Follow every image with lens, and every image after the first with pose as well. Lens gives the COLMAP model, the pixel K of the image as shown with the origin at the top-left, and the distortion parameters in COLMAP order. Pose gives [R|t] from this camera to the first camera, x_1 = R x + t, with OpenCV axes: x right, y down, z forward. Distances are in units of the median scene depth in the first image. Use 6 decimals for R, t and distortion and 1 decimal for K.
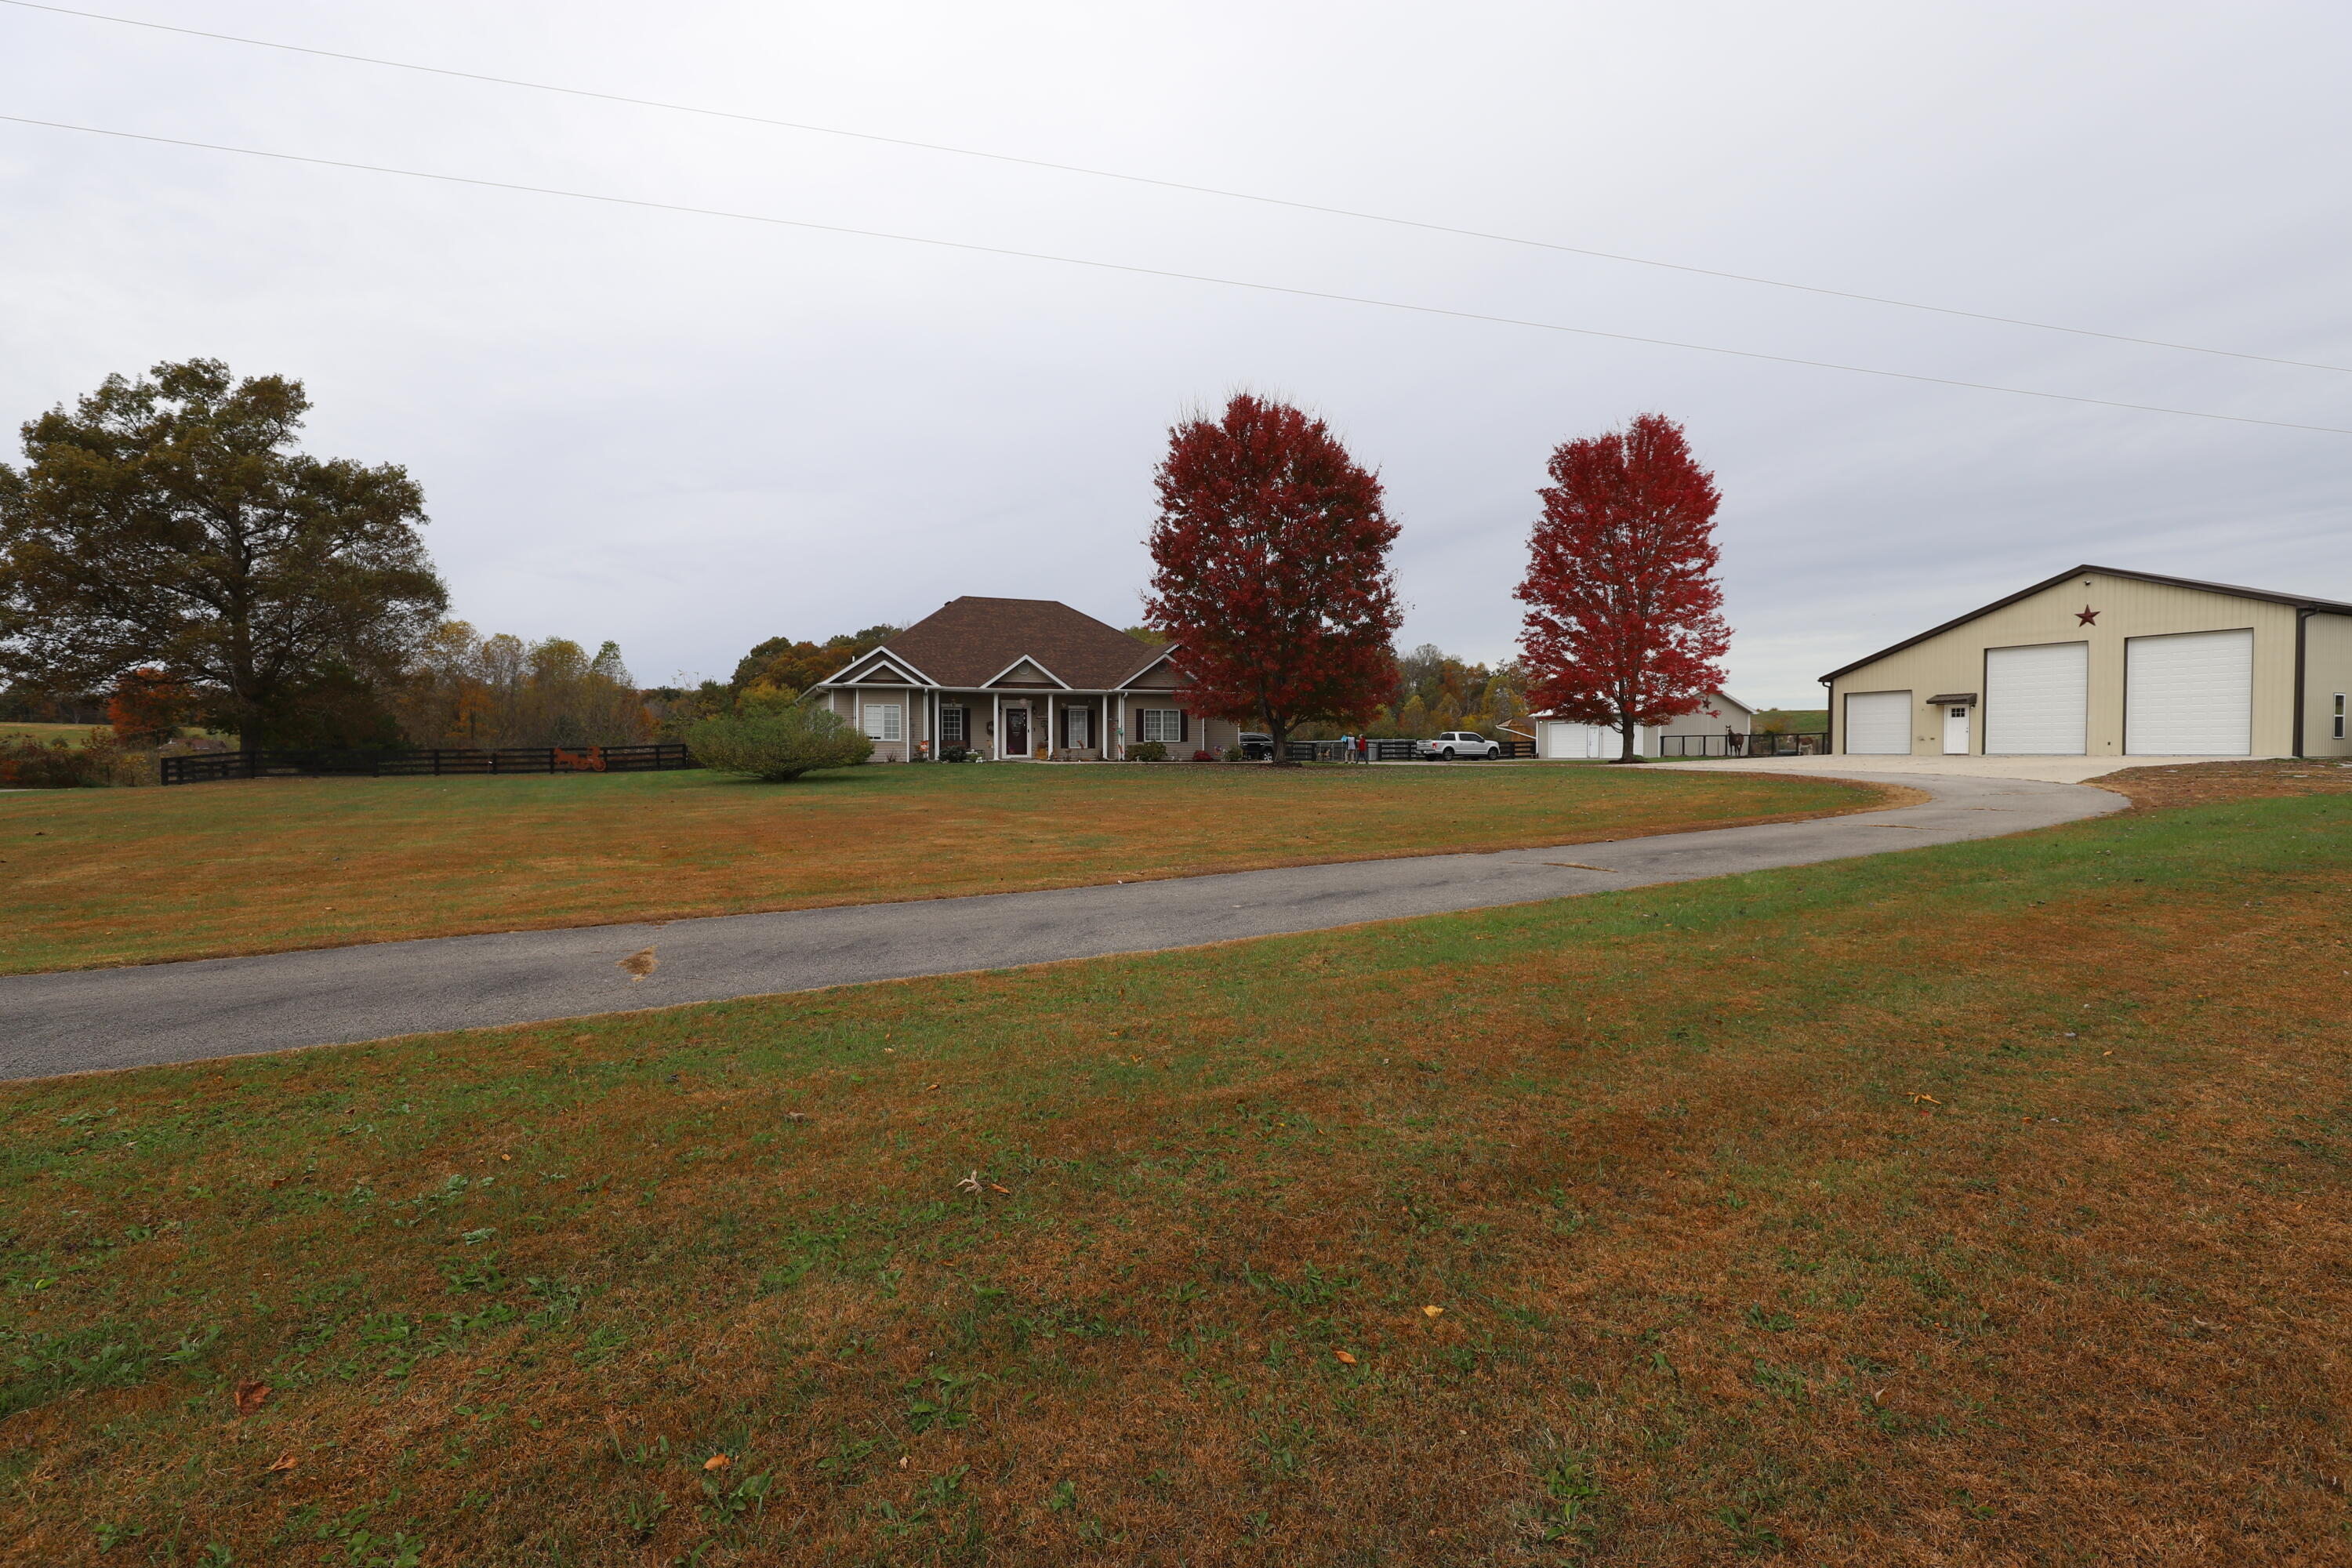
lens RADIAL K [[1084.3, 0, 1174.6], [0, 1084.3, 771.2], [0, 0, 1]] dist [-0.026562, 0.003965]
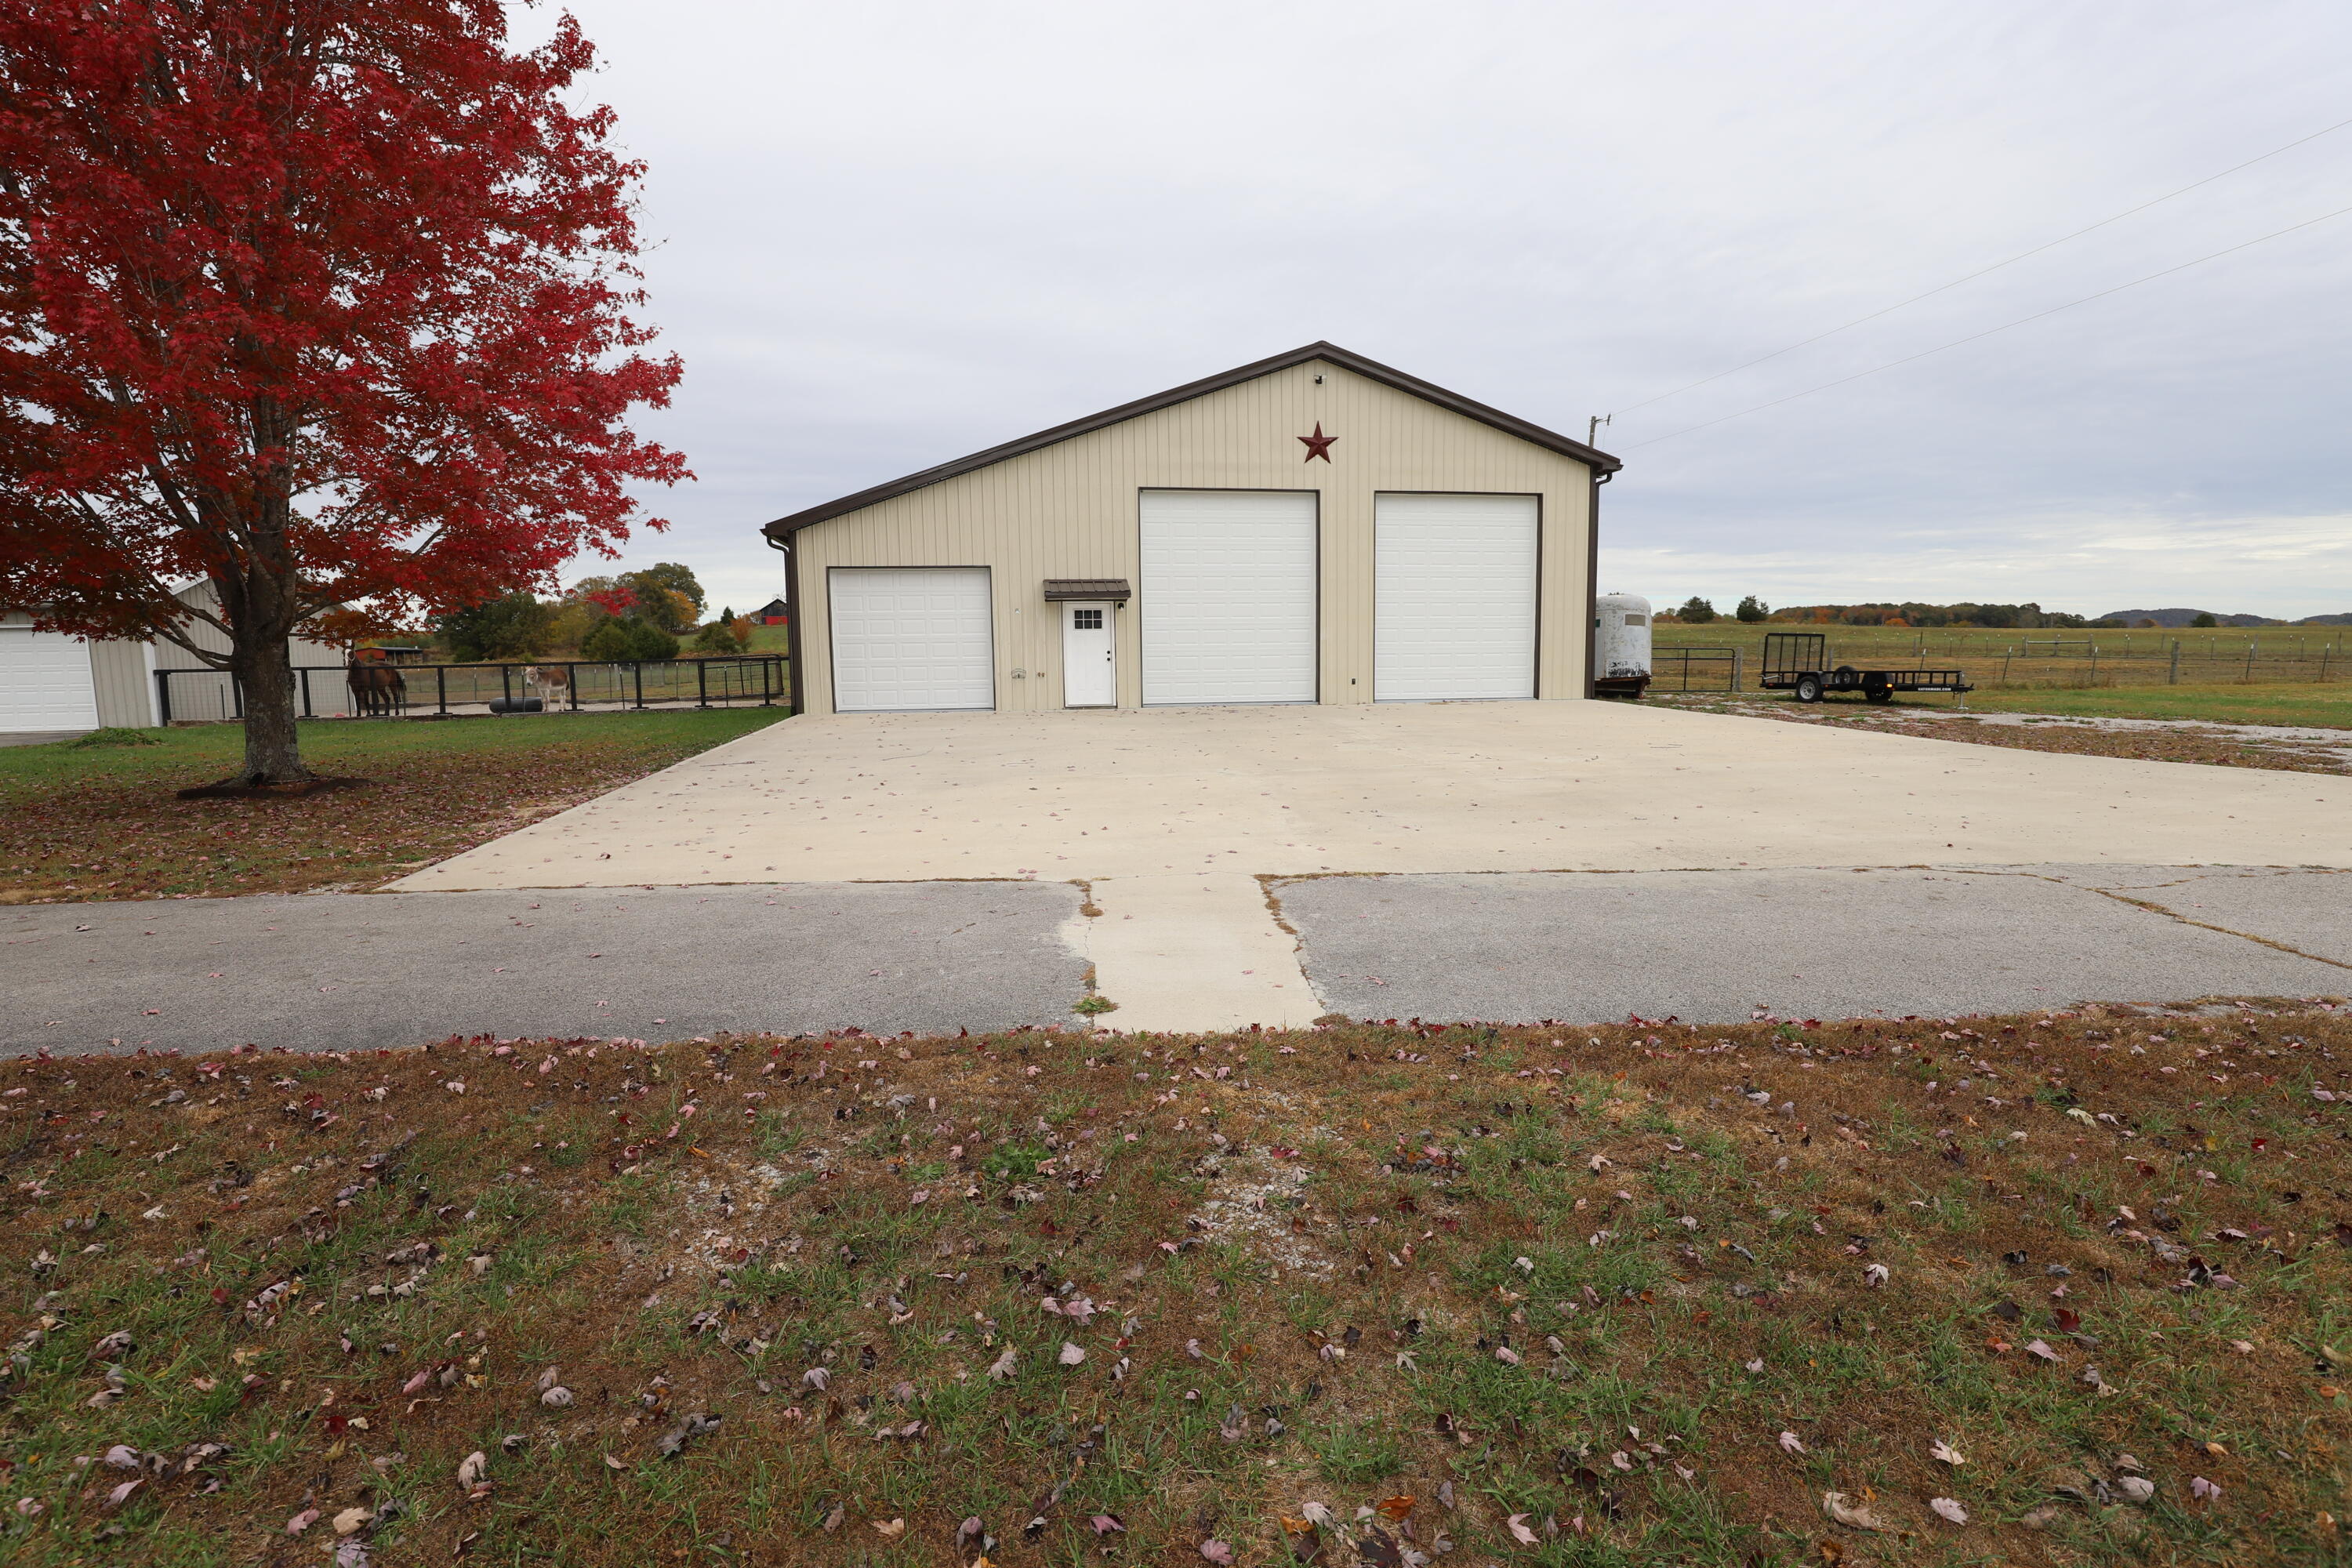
lens RADIAL K [[1084.3, 0, 1172.1], [0, 1084.3, 780.1], [0, 0, 1]] dist [-0.026562, 0.003965]
pose [[0.265846, -0.107861, 0.957962, 0.255587], [0.034180, 0.994151, 0.102450, -0.029883], [-0.963409, 0.005508, 0.267978, 0.796484]]
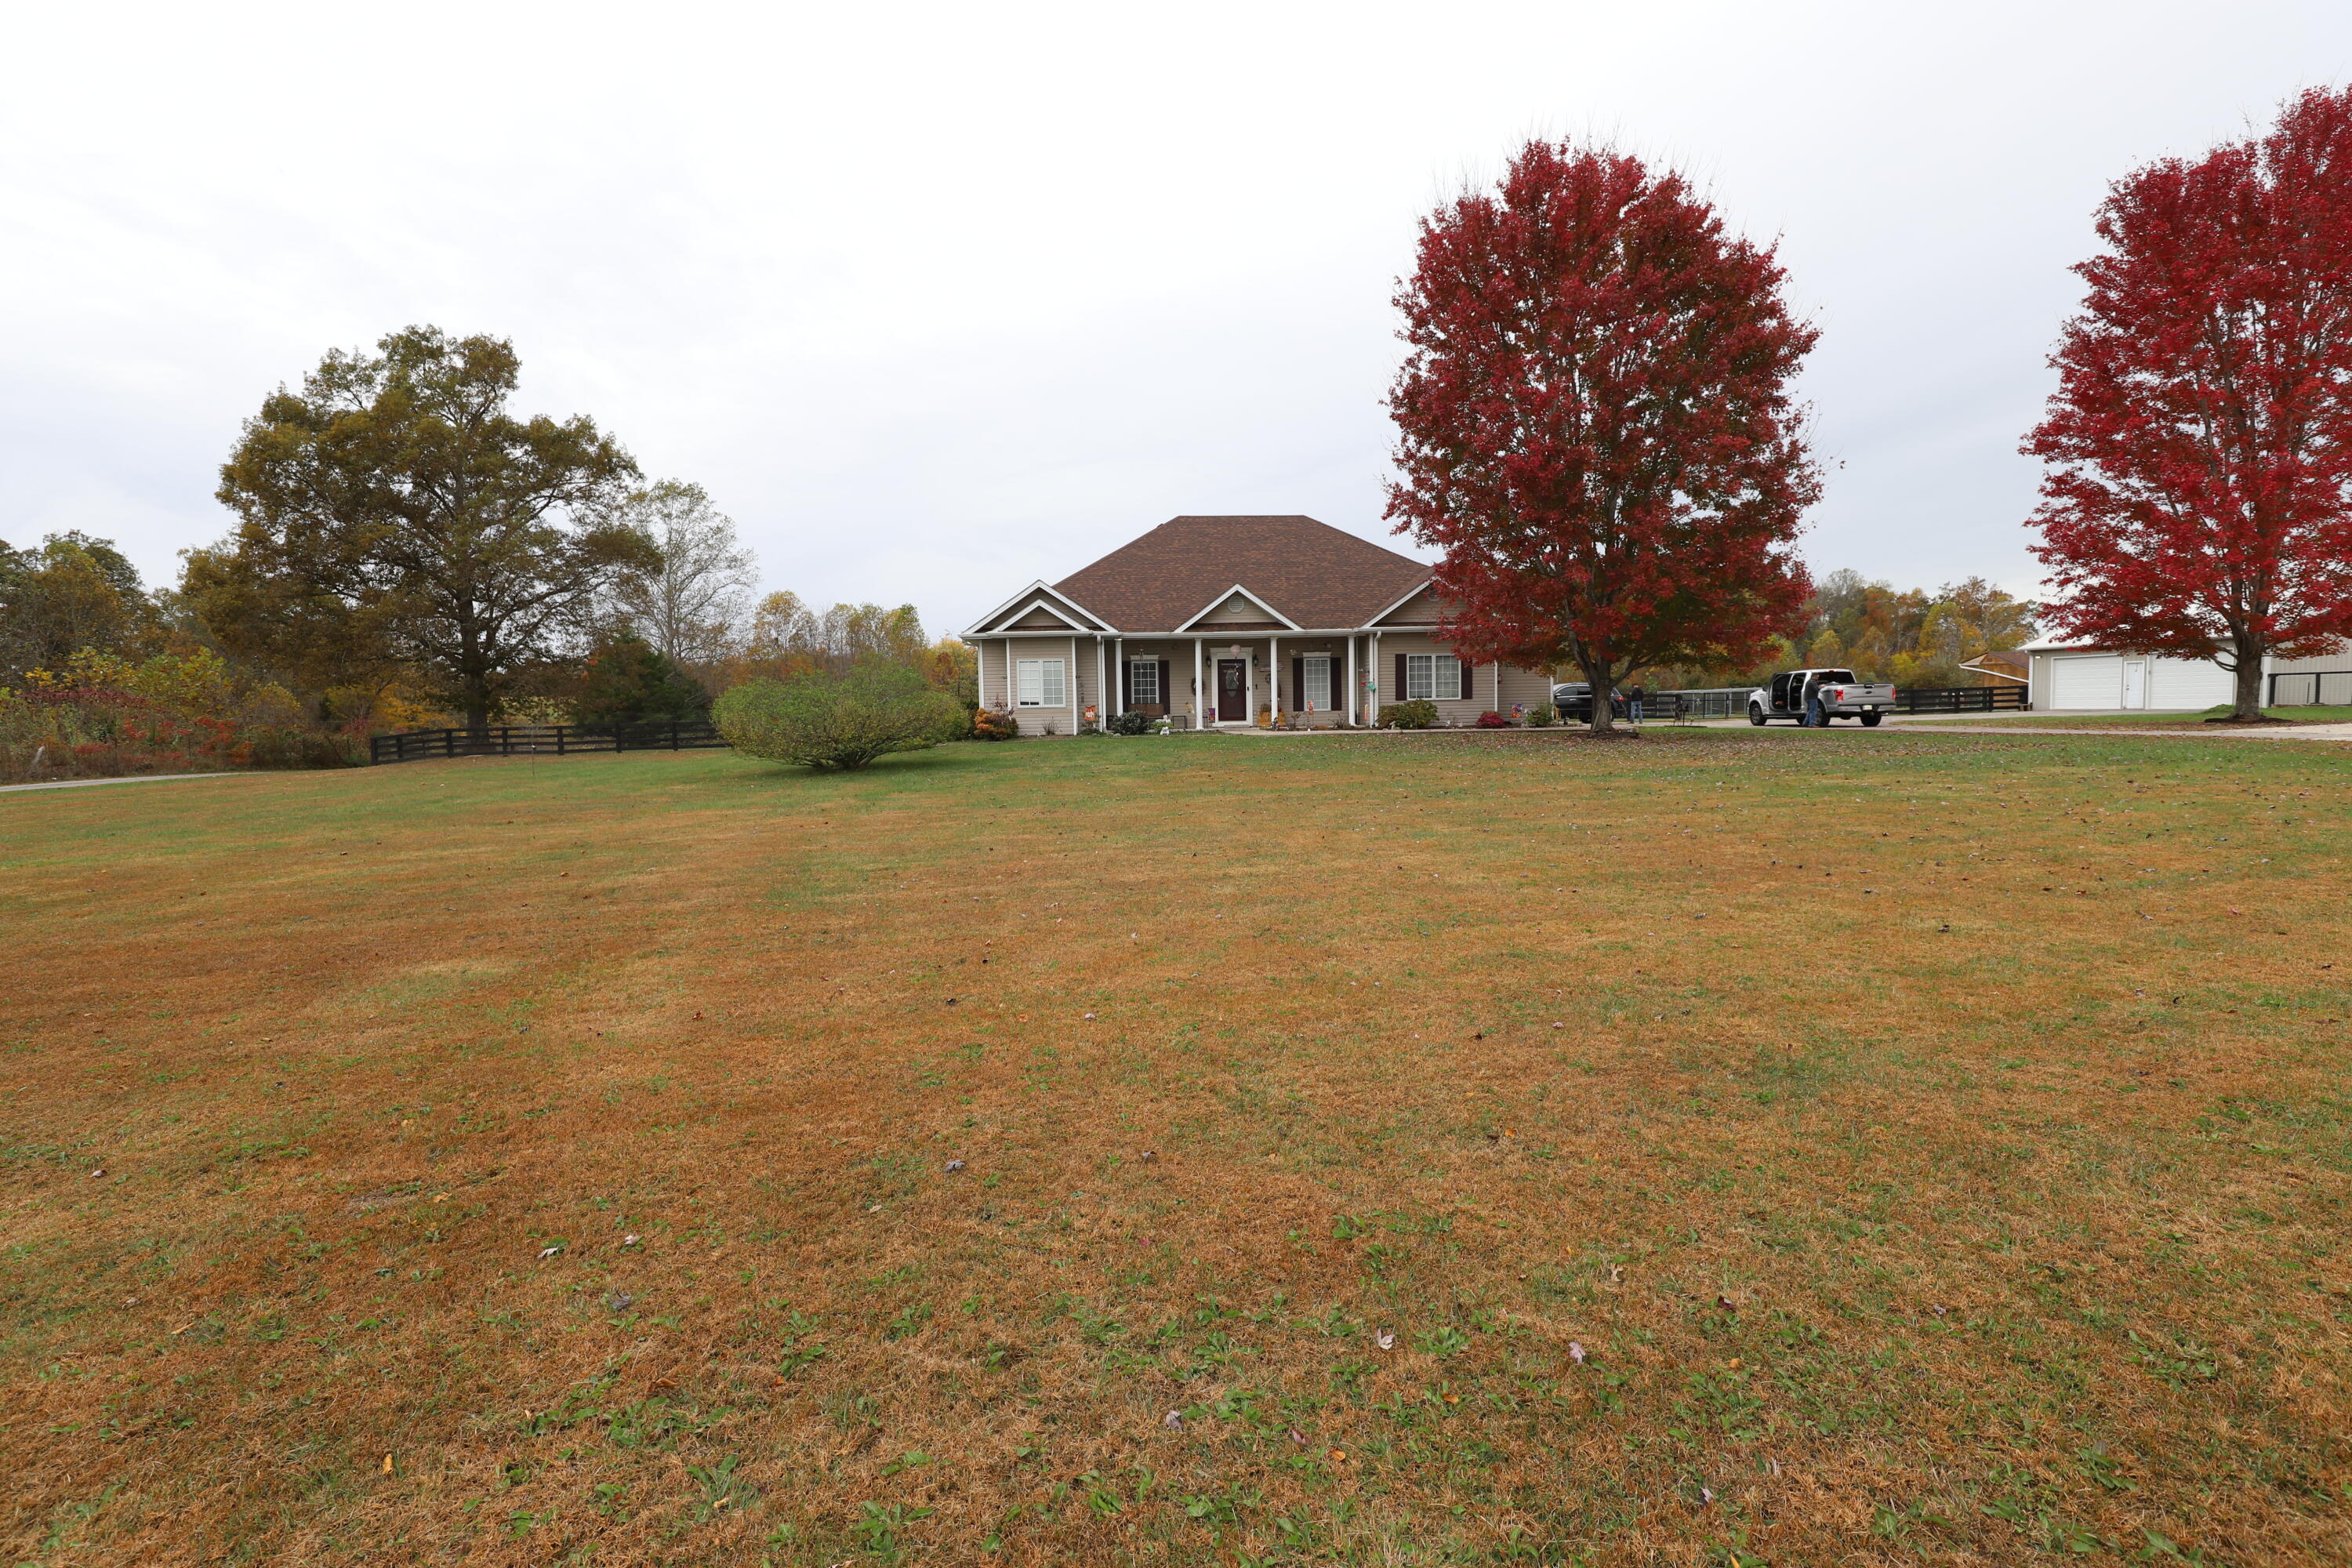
lens RADIAL K [[1084.3, 0, 1177.1], [0, 1084.3, 779.1], [0, 0, 1]] dist [-0.026562, 0.003965]
pose [[0.948330, 0.002963, -0.317271, 0.059002], [0.012853, 0.998777, 0.047745, -0.012481], [0.317025, -0.049356, 0.947132, 0.302291]]
